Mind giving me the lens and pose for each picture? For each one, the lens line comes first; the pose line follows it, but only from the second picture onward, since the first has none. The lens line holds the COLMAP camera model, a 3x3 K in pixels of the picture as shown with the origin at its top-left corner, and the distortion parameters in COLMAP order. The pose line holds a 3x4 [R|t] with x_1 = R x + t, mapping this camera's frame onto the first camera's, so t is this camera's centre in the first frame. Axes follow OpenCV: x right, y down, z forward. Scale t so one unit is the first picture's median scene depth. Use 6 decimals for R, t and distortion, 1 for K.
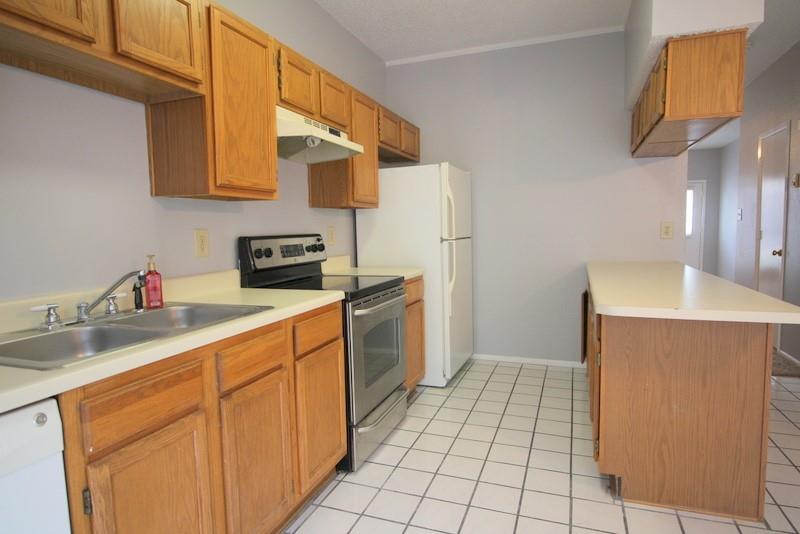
lens RADIAL K [[467.3, 0, 400.0], [0, 467.3, 267.0], [0, 0, 1]] dist [0.003161, -0.010084]
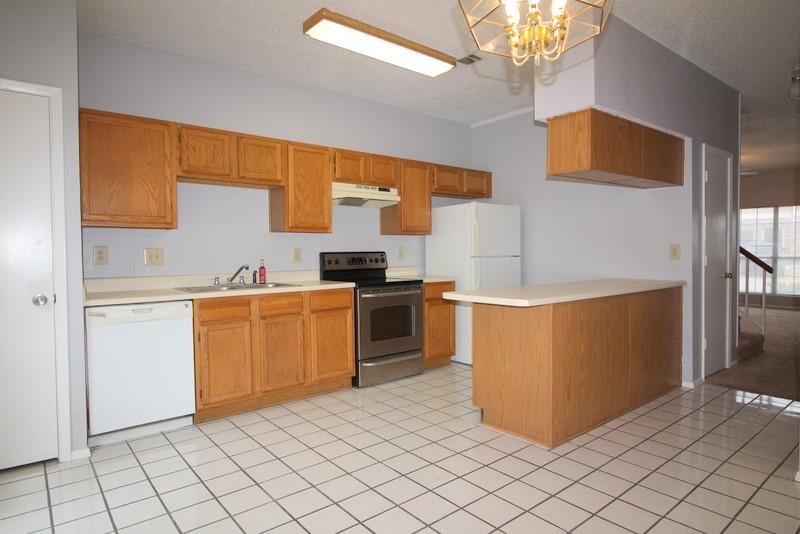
lens RADIAL K [[467.3, 0, 400.0], [0, 467.3, 267.0], [0, 0, 1]] dist [0.003161, -0.010084]
pose [[0.863051, 0.026910, -0.504399, 0.923062], [-0.049031, 0.998327, -0.030634, 0.037224], [0.502731, 0.051170, 0.862927, -0.460855]]
